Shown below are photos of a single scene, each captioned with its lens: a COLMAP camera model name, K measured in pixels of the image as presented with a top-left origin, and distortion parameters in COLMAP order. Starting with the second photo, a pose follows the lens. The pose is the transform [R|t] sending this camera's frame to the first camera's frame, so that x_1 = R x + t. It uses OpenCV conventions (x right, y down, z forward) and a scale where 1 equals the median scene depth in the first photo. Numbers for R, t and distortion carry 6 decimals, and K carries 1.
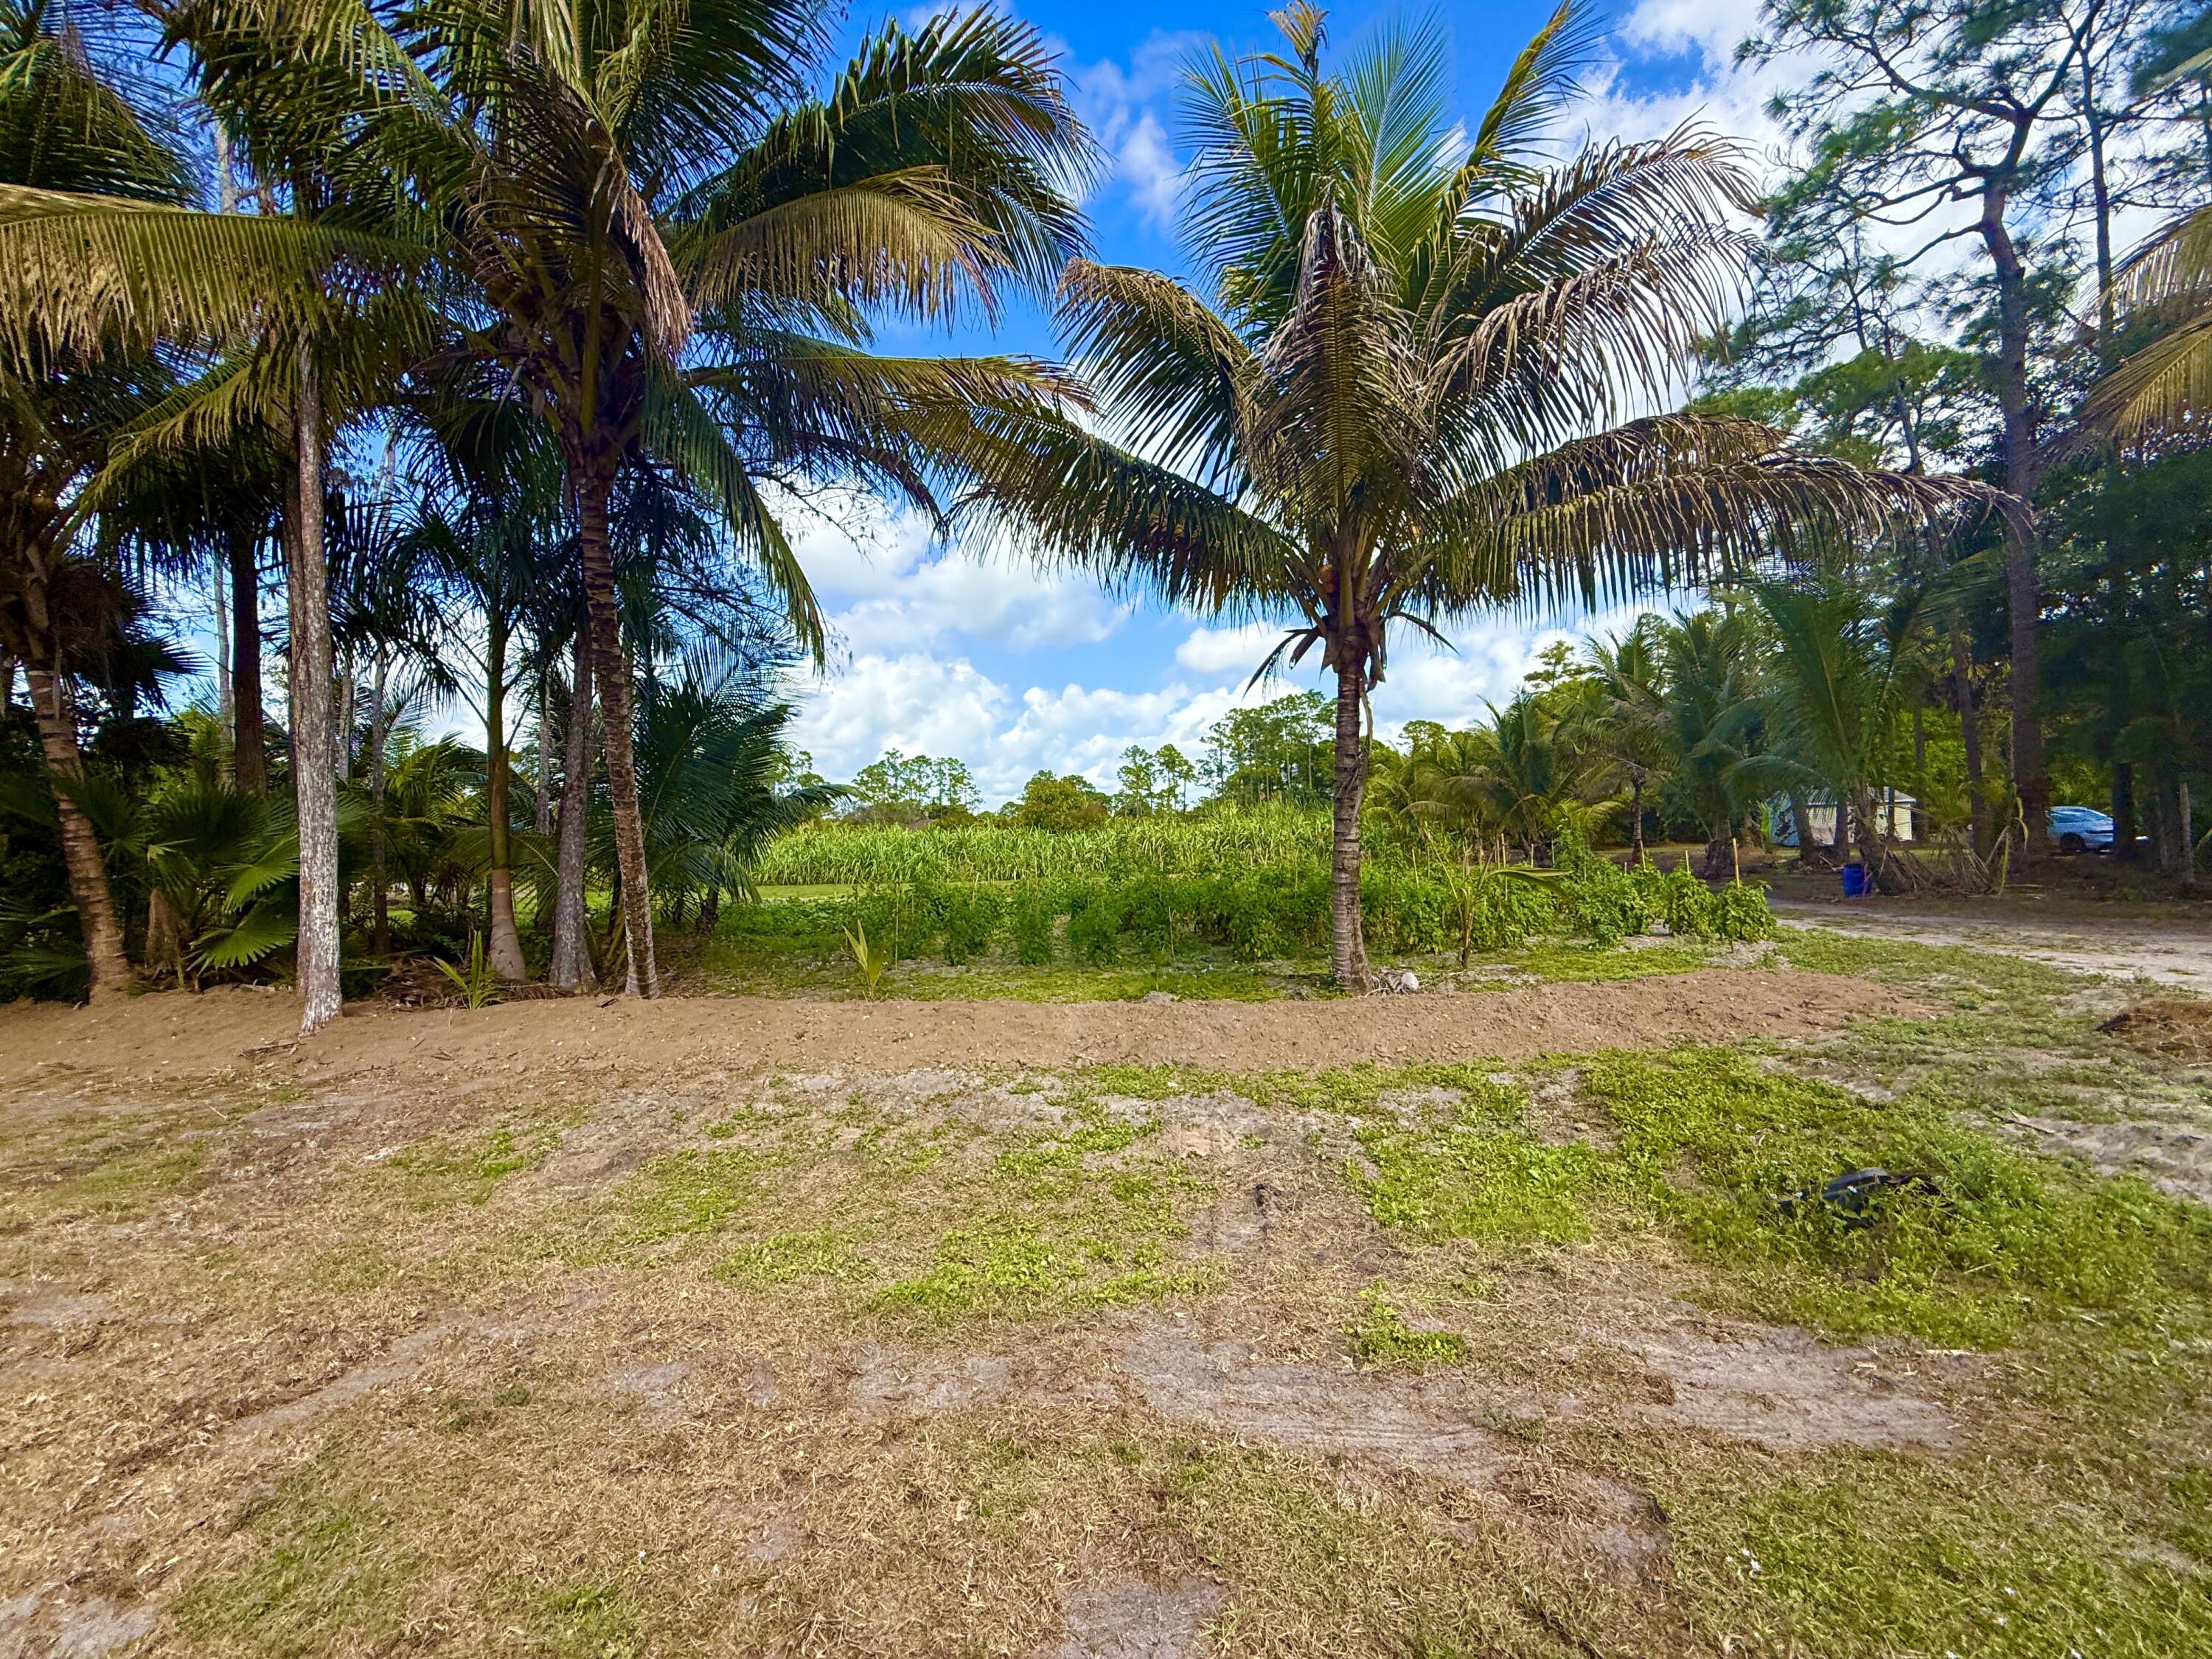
lens RADIAL K [[879.0, 0, 1101.8], [0, 879.0, 829.2], [0, 0, 1]] dist [0.004046, 0.000326]
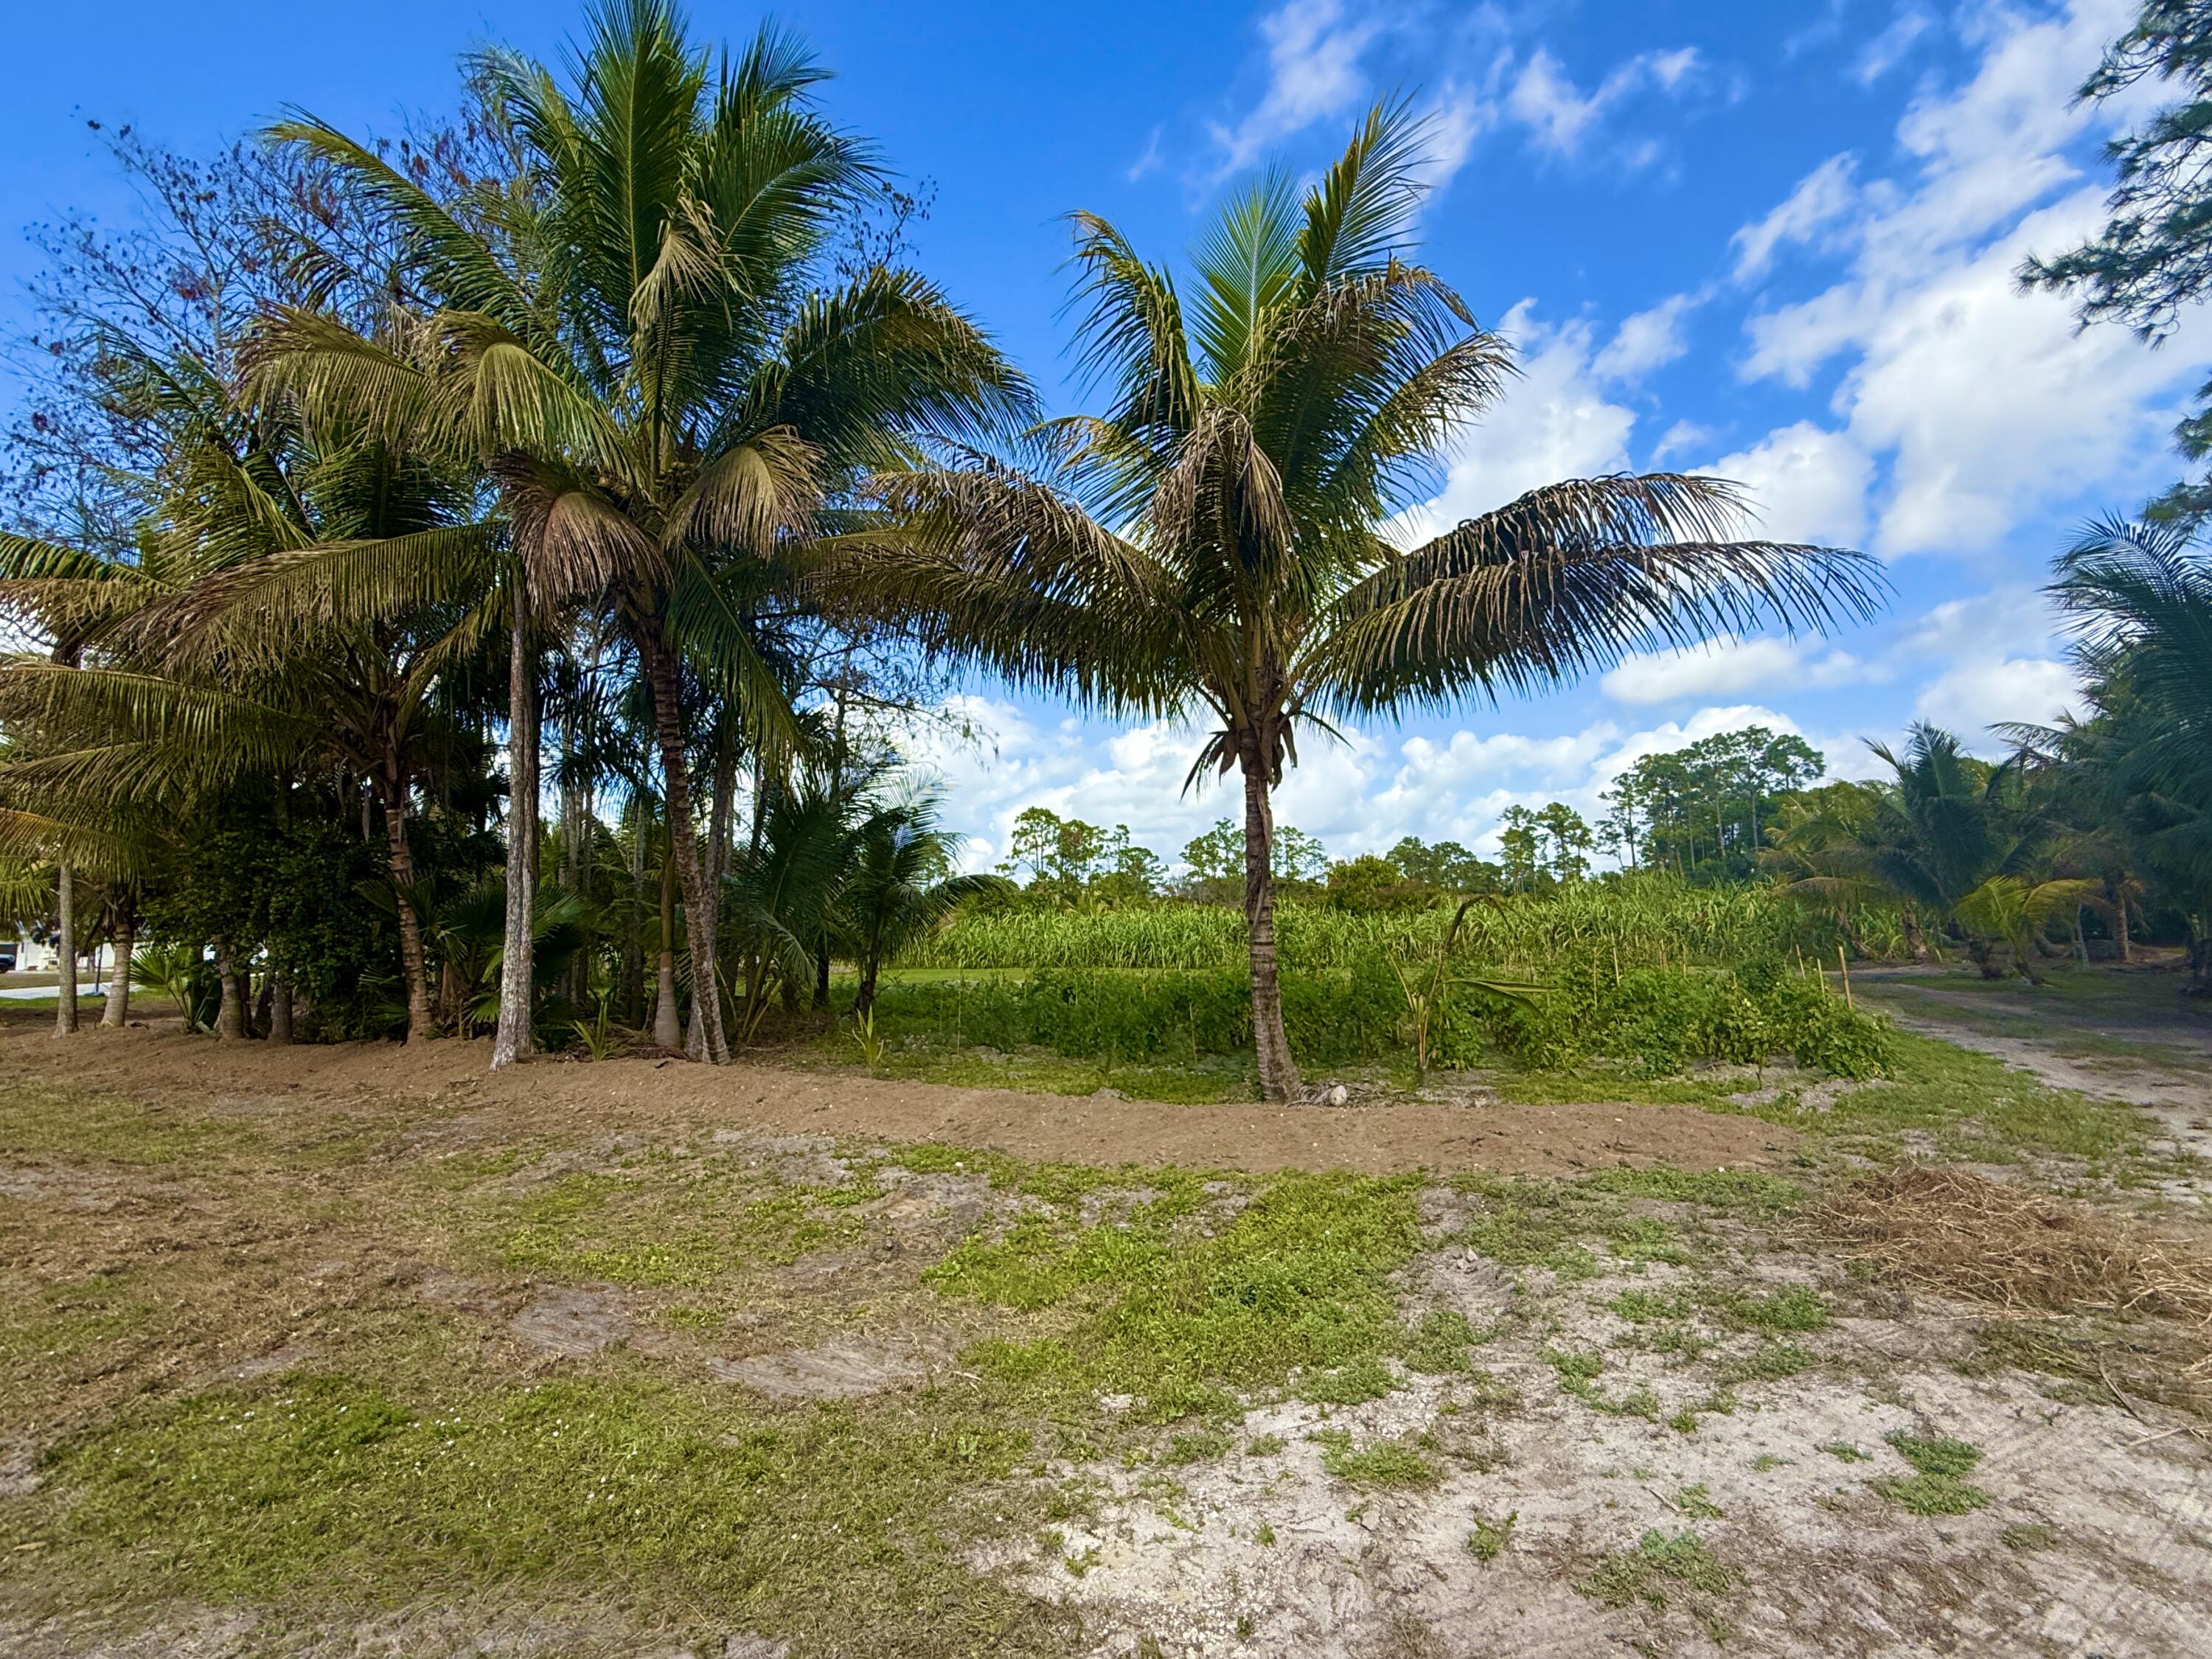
lens RADIAL K [[1003.7, 0, 1101.1], [0, 1003.7, 819.7], [0, 0, 1]] dist [0.000436, 0.000186]
pose [[0.928792, -0.028093, -0.369536, 0.354566], [-0.003619, 0.996388, -0.084845, -0.018938], [0.370585, 0.080141, 0.925335, -0.072700]]
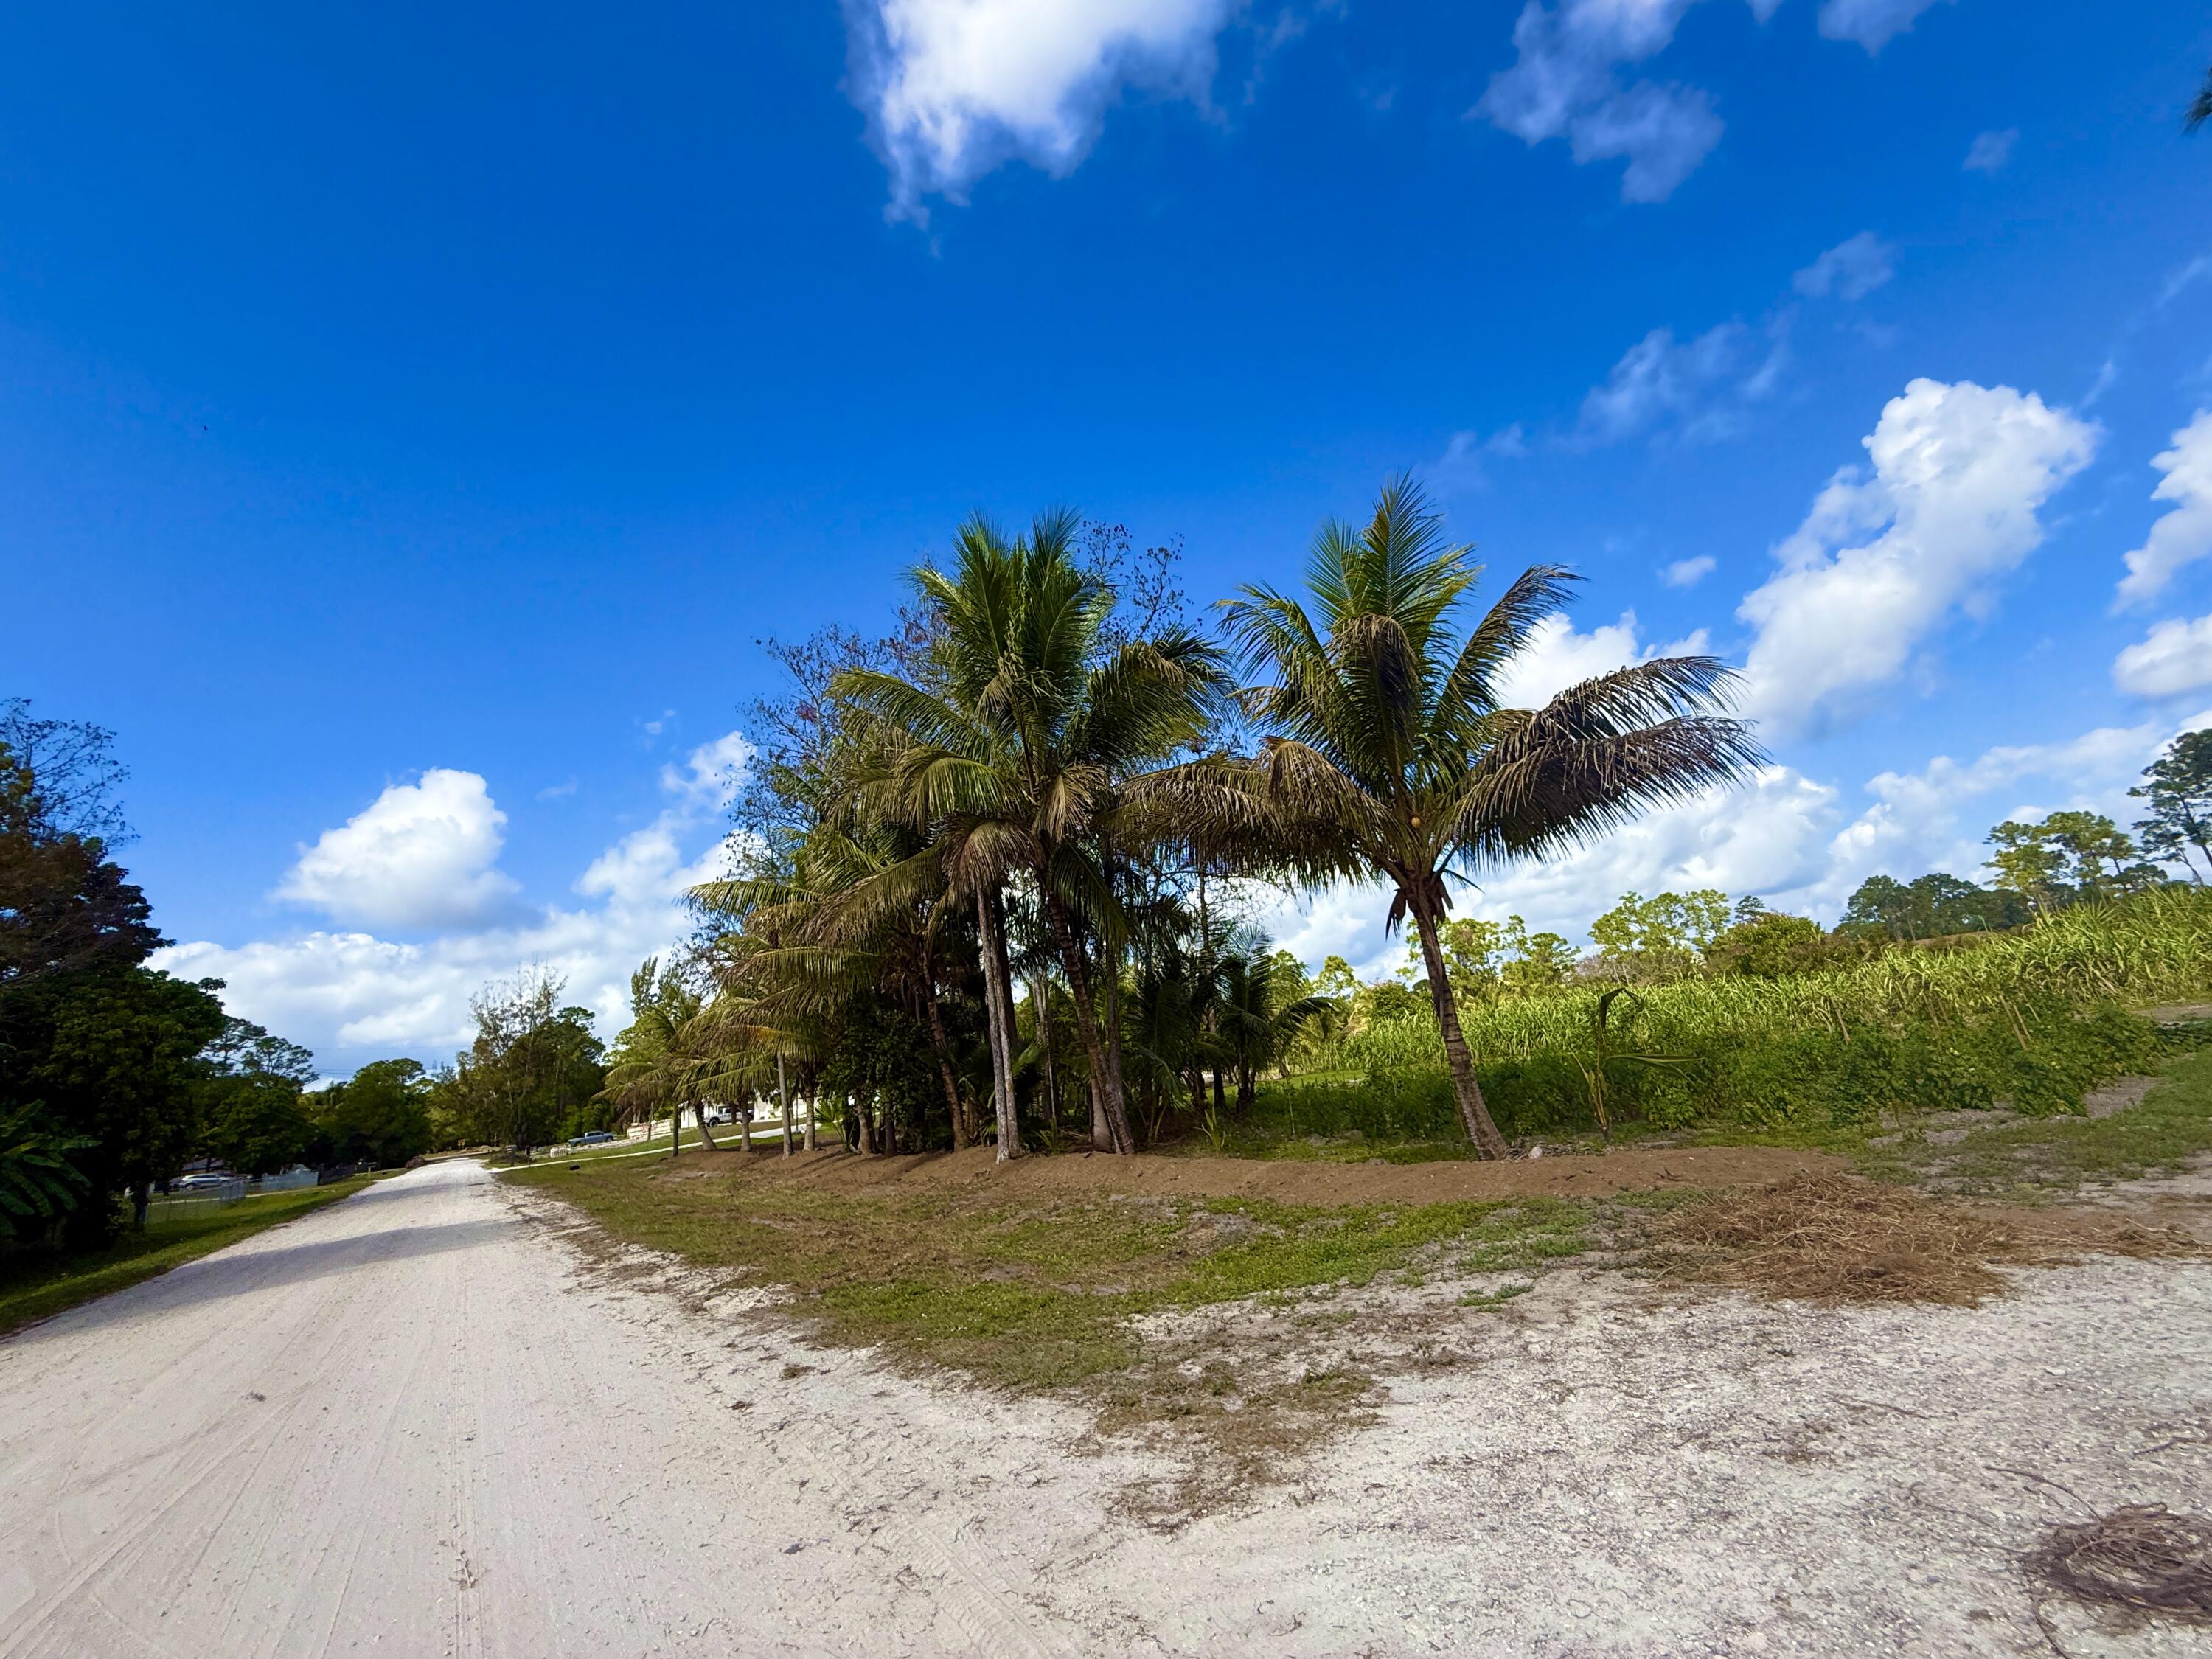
lens RADIAL K [[876.3, 0, 1104.3], [0, 876.3, 822.1], [0, 0, 1]] dist [0.001496, -0.000149]
pose [[0.672768, -0.242016, -0.699150, 0.623123], [0.101882, 0.966287, -0.236450, -0.031183], [0.732805, 0.087845, 0.674745, -0.207323]]
